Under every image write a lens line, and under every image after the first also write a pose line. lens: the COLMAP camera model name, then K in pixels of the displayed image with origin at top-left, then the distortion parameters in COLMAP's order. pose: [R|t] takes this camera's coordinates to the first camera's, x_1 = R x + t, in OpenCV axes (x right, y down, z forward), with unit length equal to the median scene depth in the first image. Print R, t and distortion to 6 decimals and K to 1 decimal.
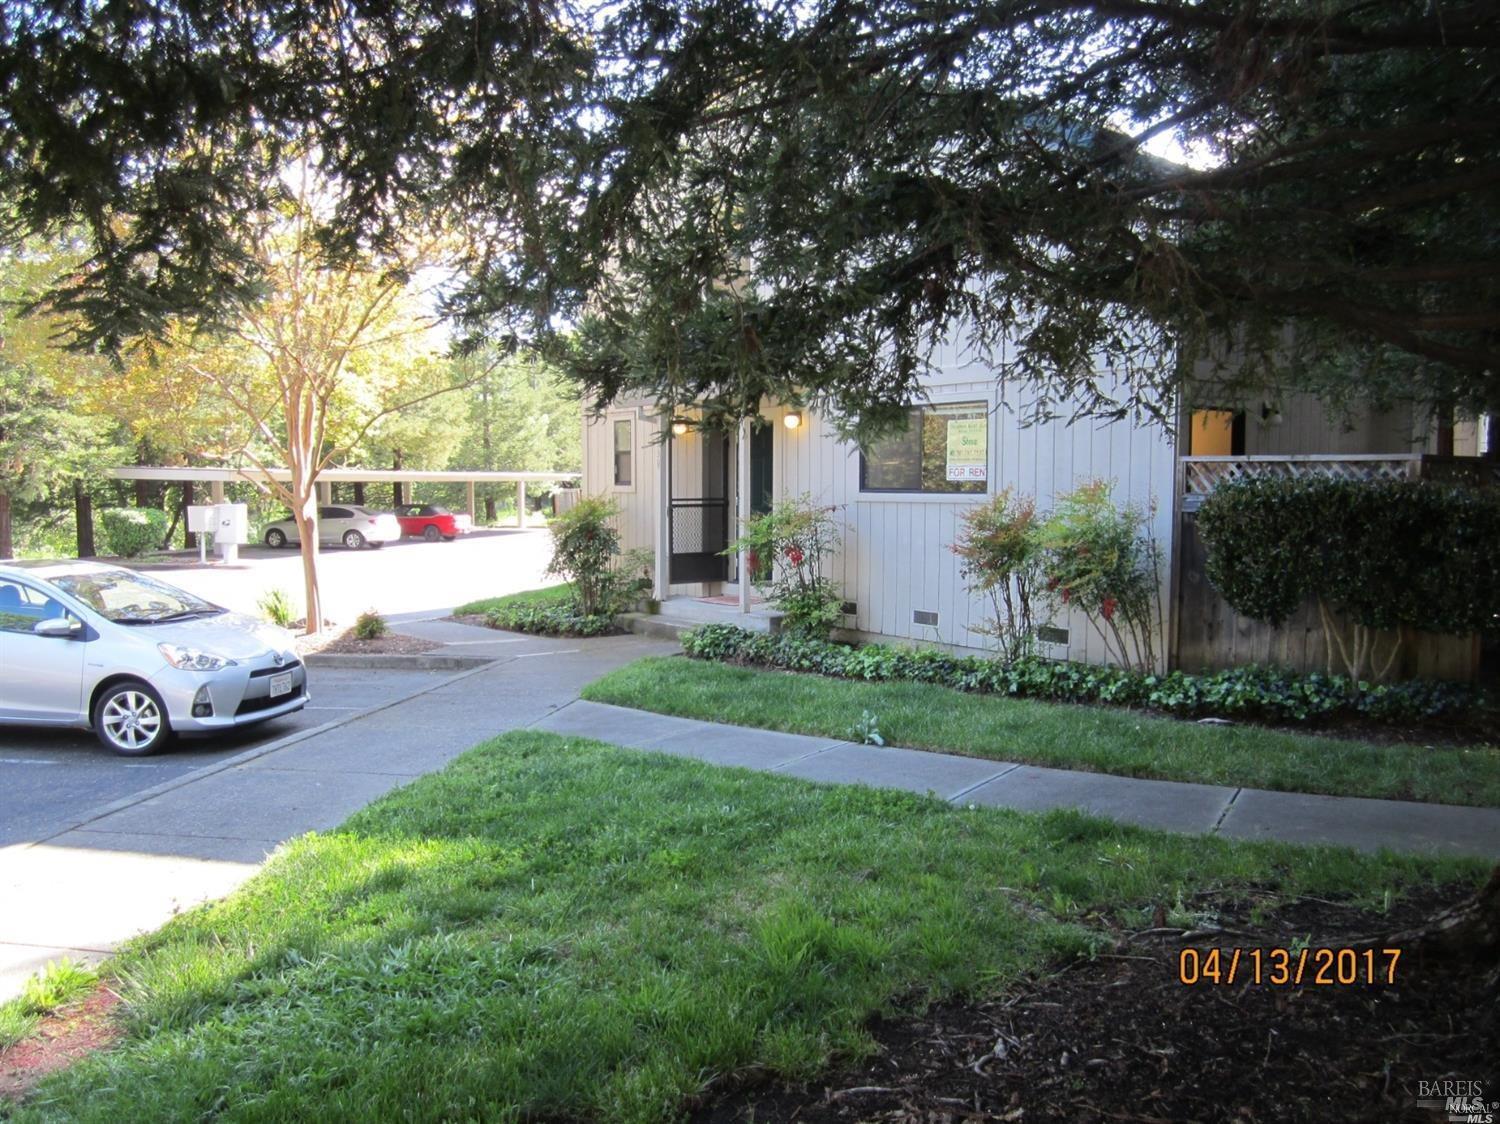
lens RADIAL K [[1233.4, 0, 750.0], [0, 1233.4, 562.0], [0, 0, 1]] dist [0.003363, -0.000836]
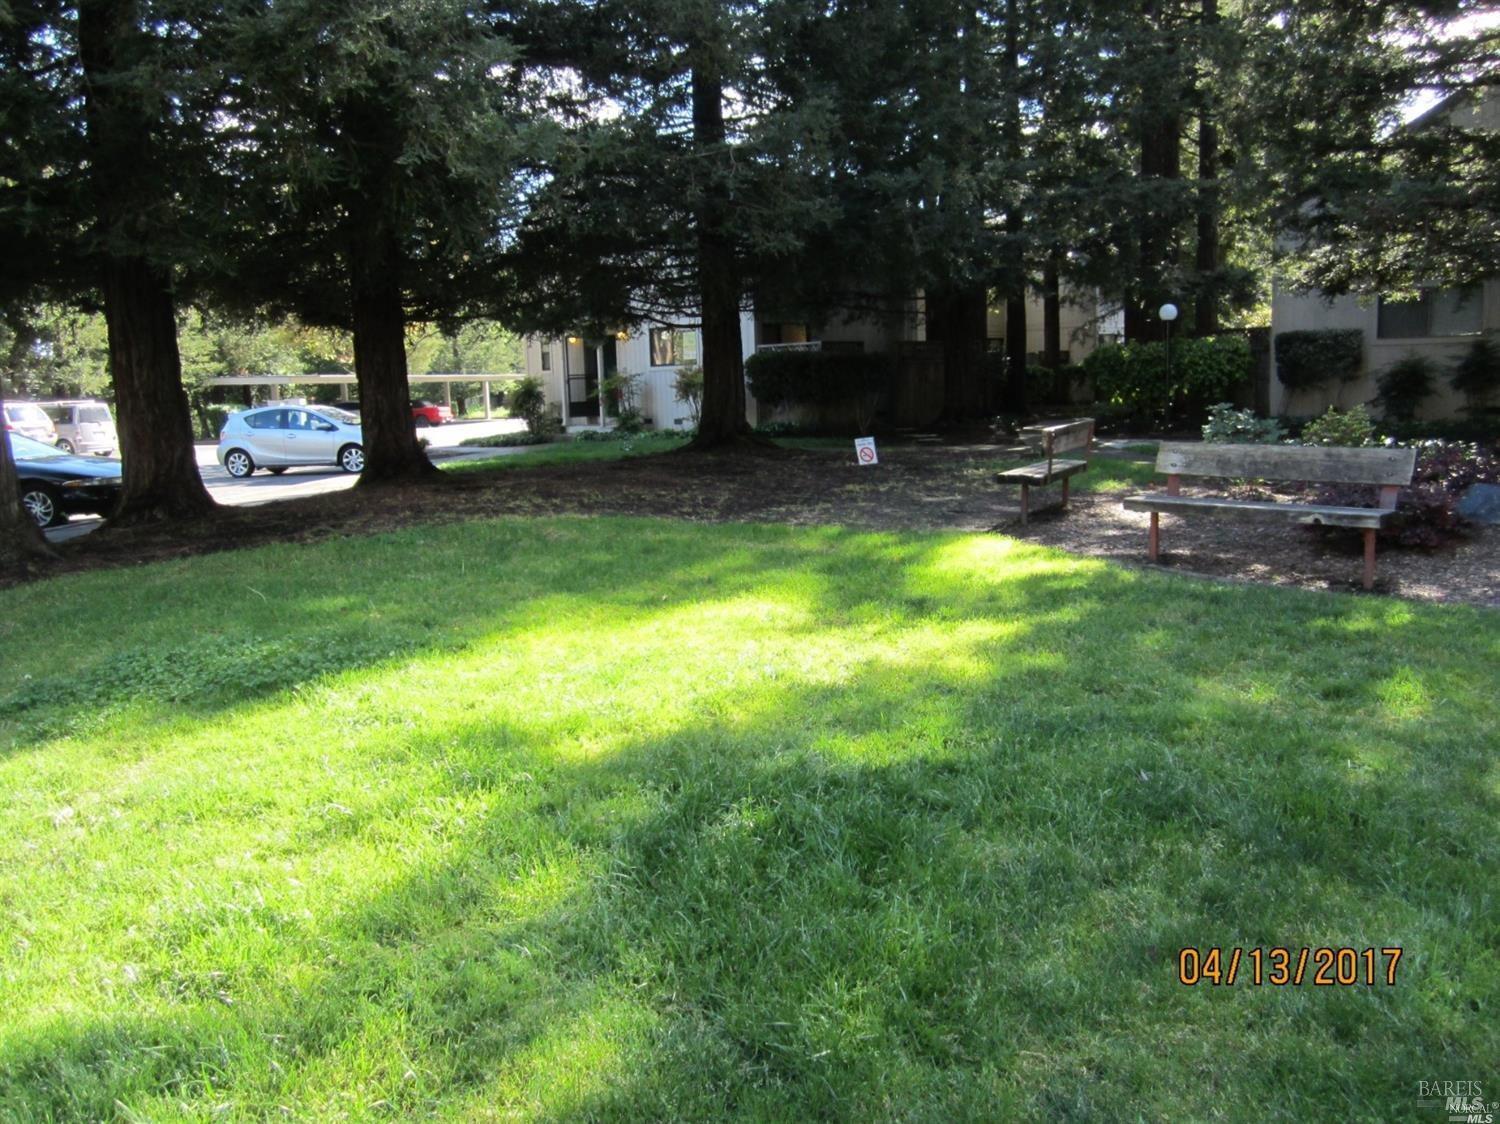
lens RADIAL K [[1233.4, 0, 750.0], [0, 1233.4, 562.0], [0, 0, 1]] dist [0.003363, -0.000836]
pose [[0.998848, -0.041142, 0.024712, 0.165716], [0.039036, 0.996000, 0.080370, 0.100140], [-0.027919, -0.079312, 0.996459, -1.014231]]
